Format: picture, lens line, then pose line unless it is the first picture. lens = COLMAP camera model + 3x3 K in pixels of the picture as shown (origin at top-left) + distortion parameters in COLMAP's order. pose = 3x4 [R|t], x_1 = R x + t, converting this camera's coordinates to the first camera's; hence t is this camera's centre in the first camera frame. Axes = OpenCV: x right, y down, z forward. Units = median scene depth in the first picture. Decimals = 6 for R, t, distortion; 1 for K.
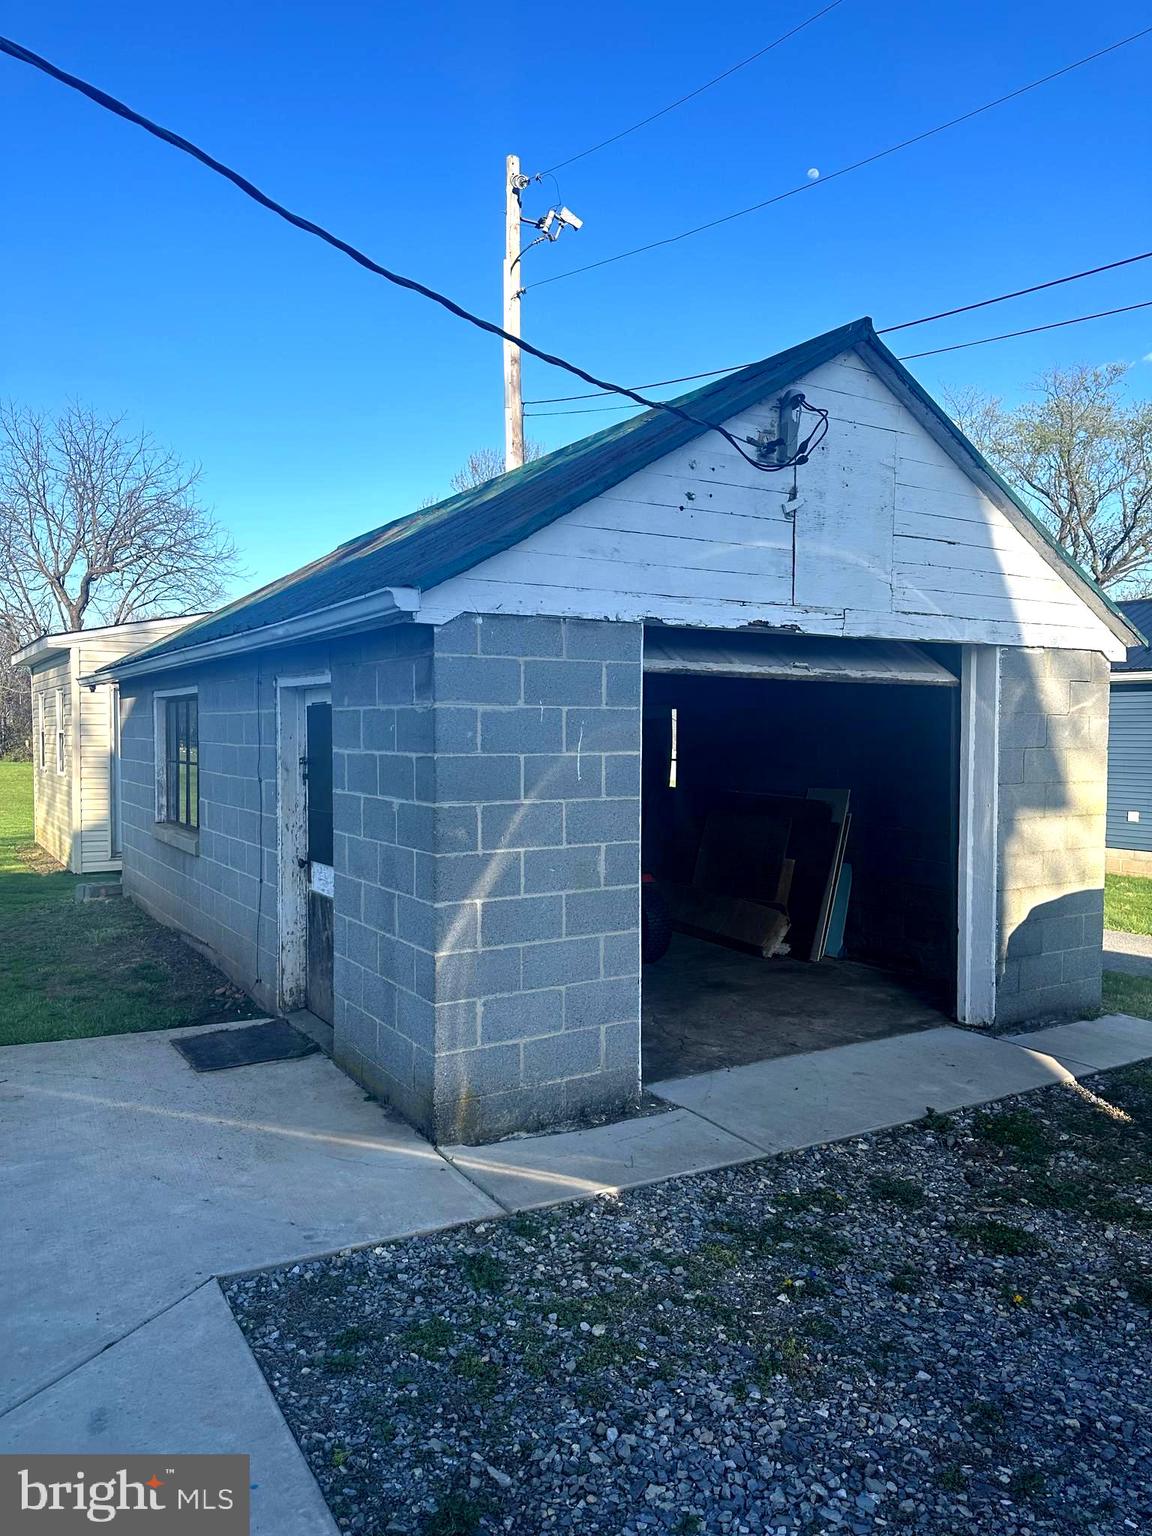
lens RADIAL K [[1101.0, 0, 573.4], [0, 1101.0, 770.2], [0, 0, 1]] dist [0.054103, -0.046339]
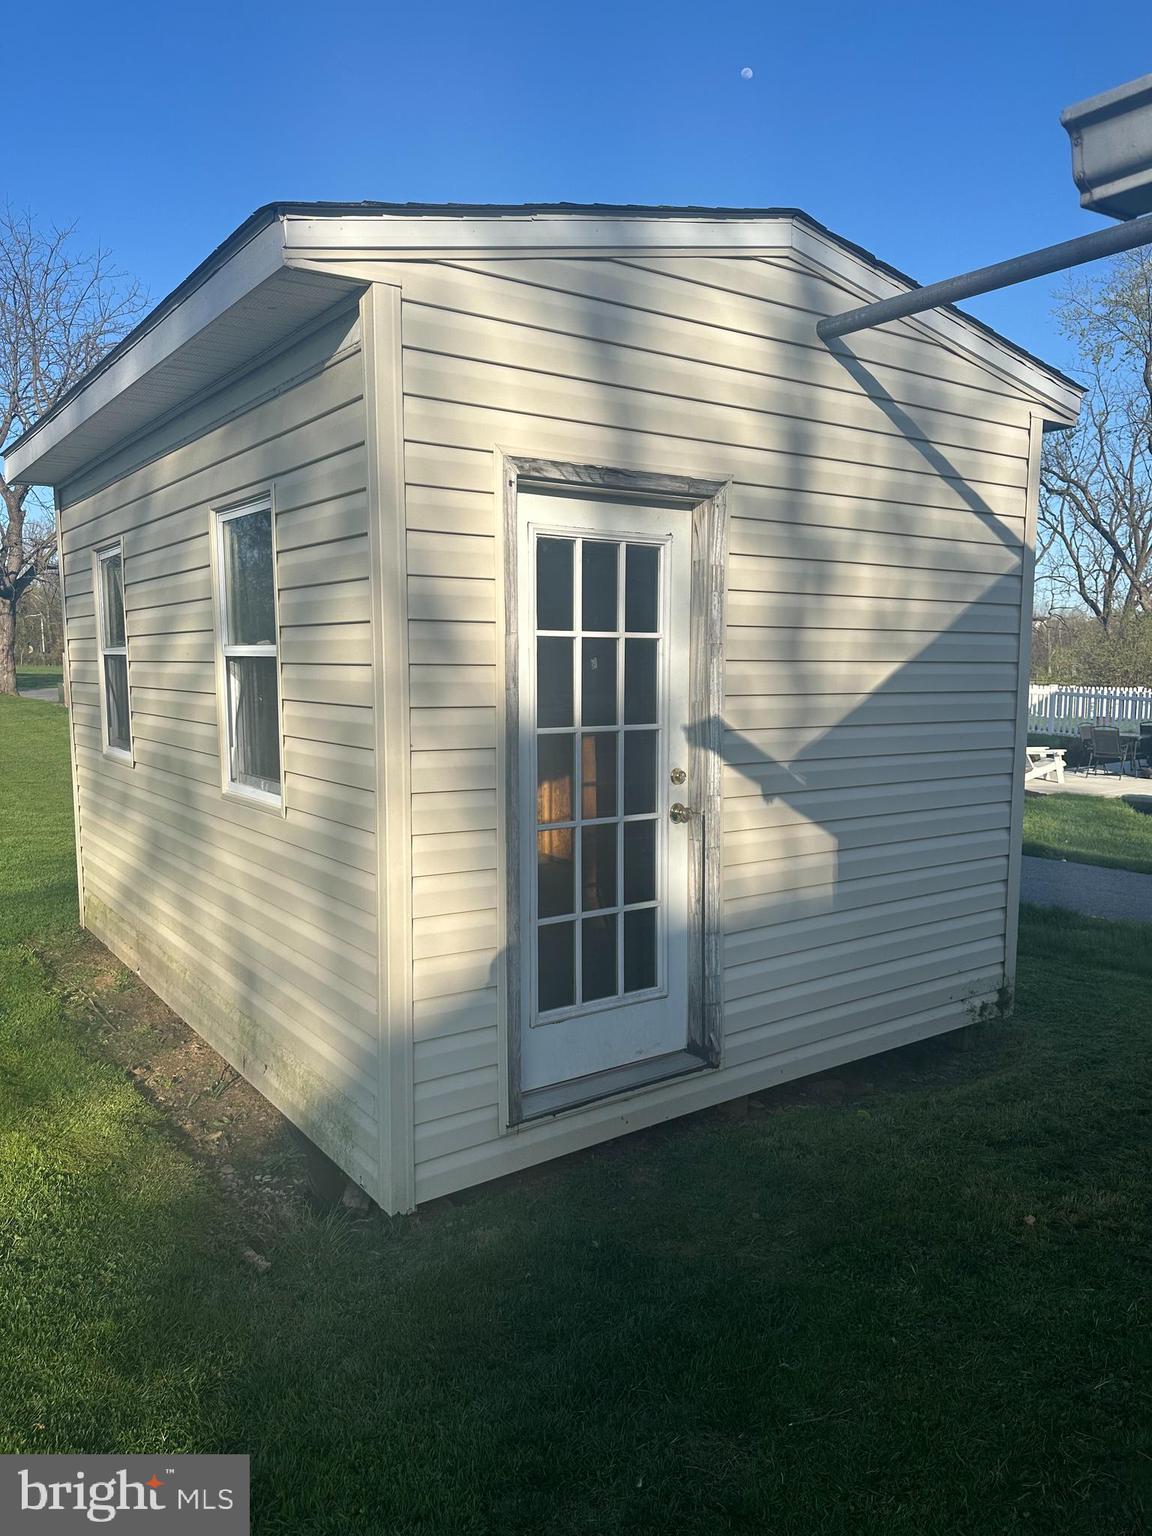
lens RADIAL K [[1101.0, 0, 575.4], [0, 1101.0, 797.3], [0, 0, 1]] dist [0.054103, -0.046339]
pose [[0.998133, -0.003831, 0.060950, -0.173321], [-0.001456, 0.996254, 0.086465, -0.009474], [-0.061053, -0.086392, 0.994389, 0.308917]]
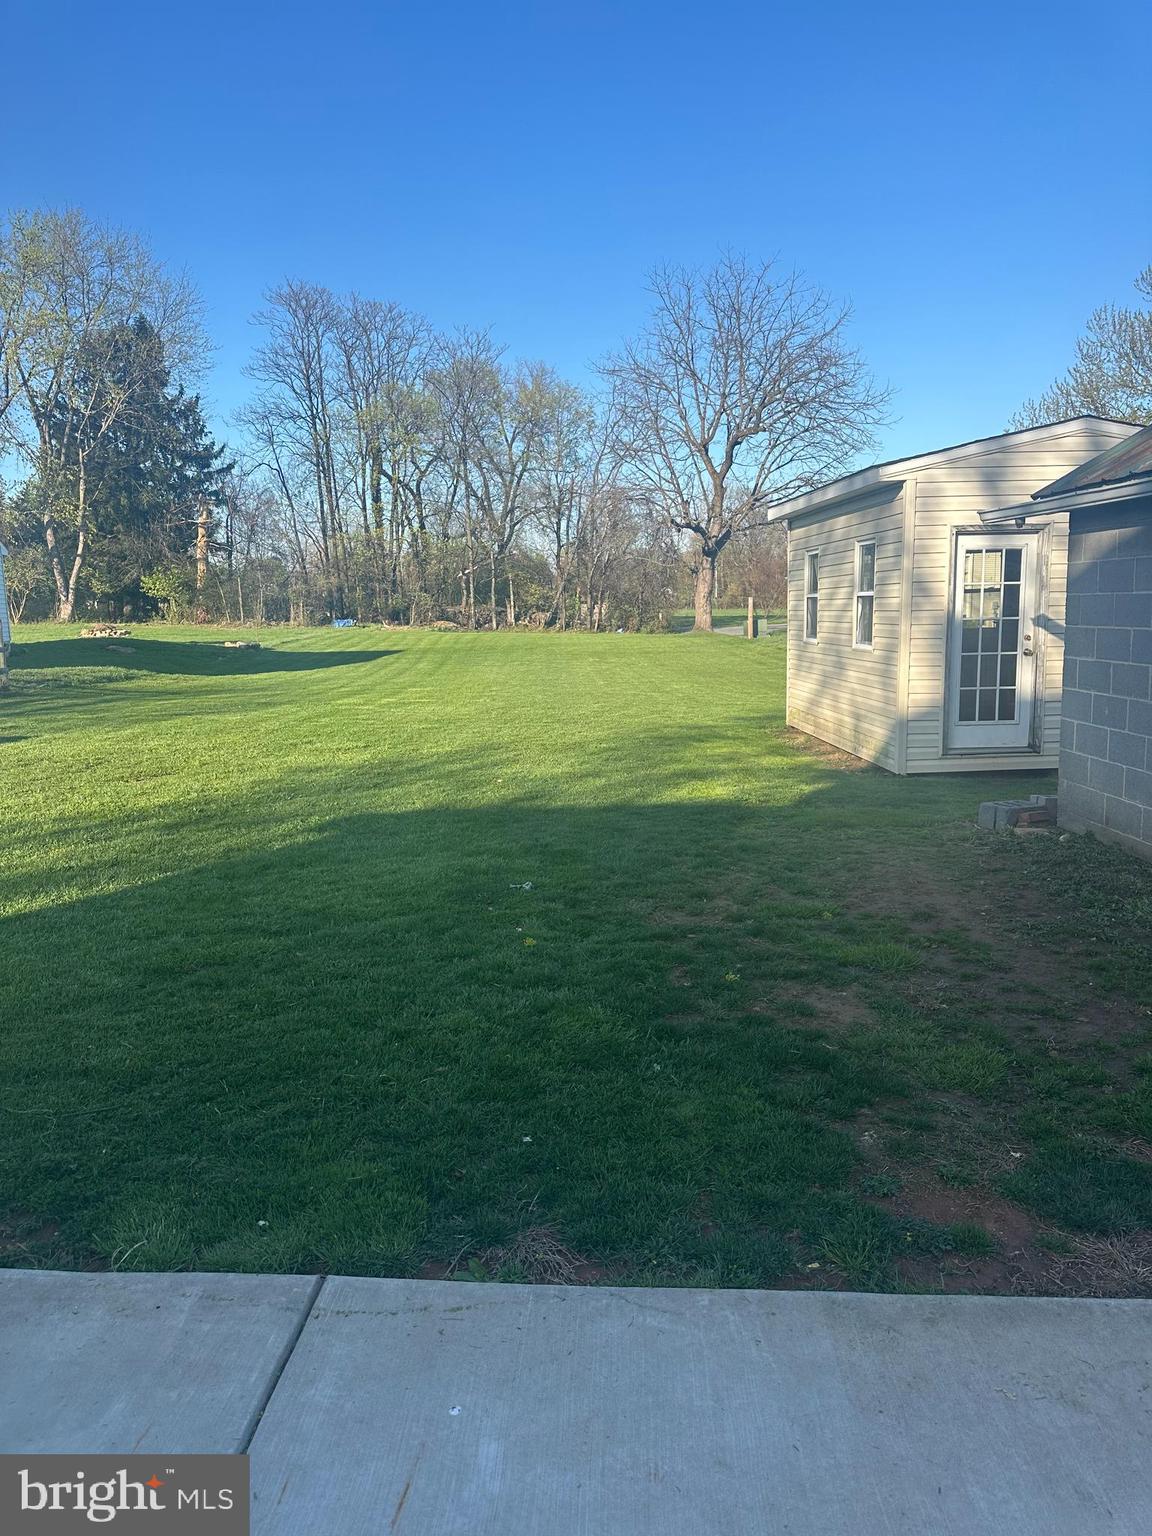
lens RADIAL K [[1101.0, 0, 567.1], [0, 1101.0, 780.9], [0, 0, 1]] dist [0.054103, -0.046339]
pose [[0.871394, 0.058059, -0.487137, -0.110954], [0.004124, 0.992071, 0.125615, -0.000821], [0.490567, -0.111469, 0.864245, 0.083488]]
